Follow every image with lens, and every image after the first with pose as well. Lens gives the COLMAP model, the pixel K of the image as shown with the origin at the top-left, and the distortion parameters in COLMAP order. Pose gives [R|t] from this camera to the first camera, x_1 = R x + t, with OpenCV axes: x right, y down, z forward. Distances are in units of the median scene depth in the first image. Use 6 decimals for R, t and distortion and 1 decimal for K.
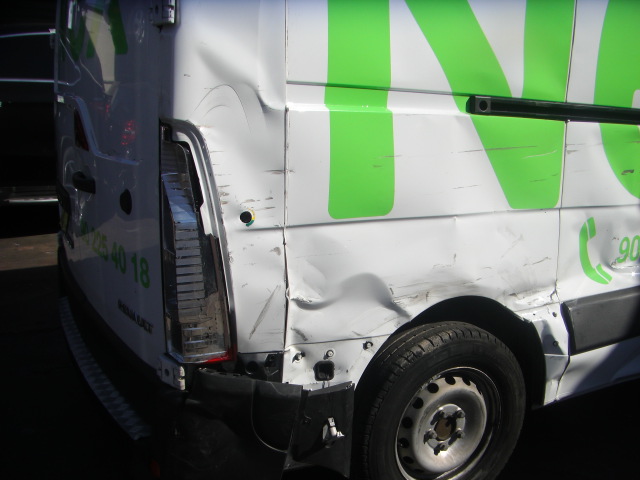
lens RADIAL K [[722.4, 0, 342.8], [0, 722.4, 326.5], [0, 0, 1]] dist [-0.206173, 0.196385]
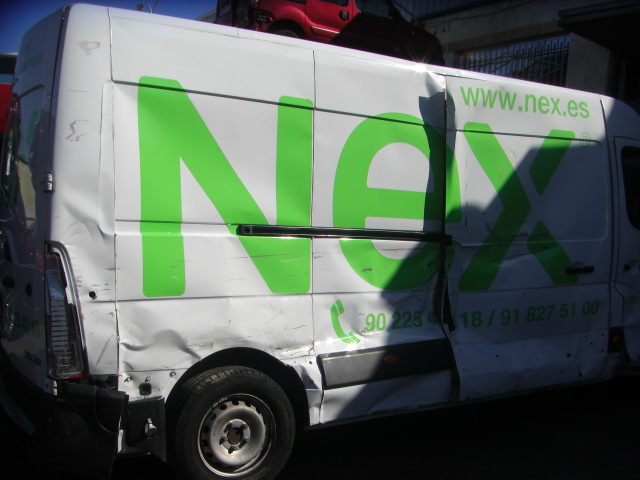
lens RADIAL K [[722.4, 0, 342.8], [0, 722.4, 326.5], [0, 0, 1]] dist [-0.206173, 0.196385]
pose [[0.998115, -0.017691, 0.058770, 0.326212], [0.027981, 0.983417, -0.179189, 0.219878], [-0.054625, 0.180496, 0.982058, -0.635315]]
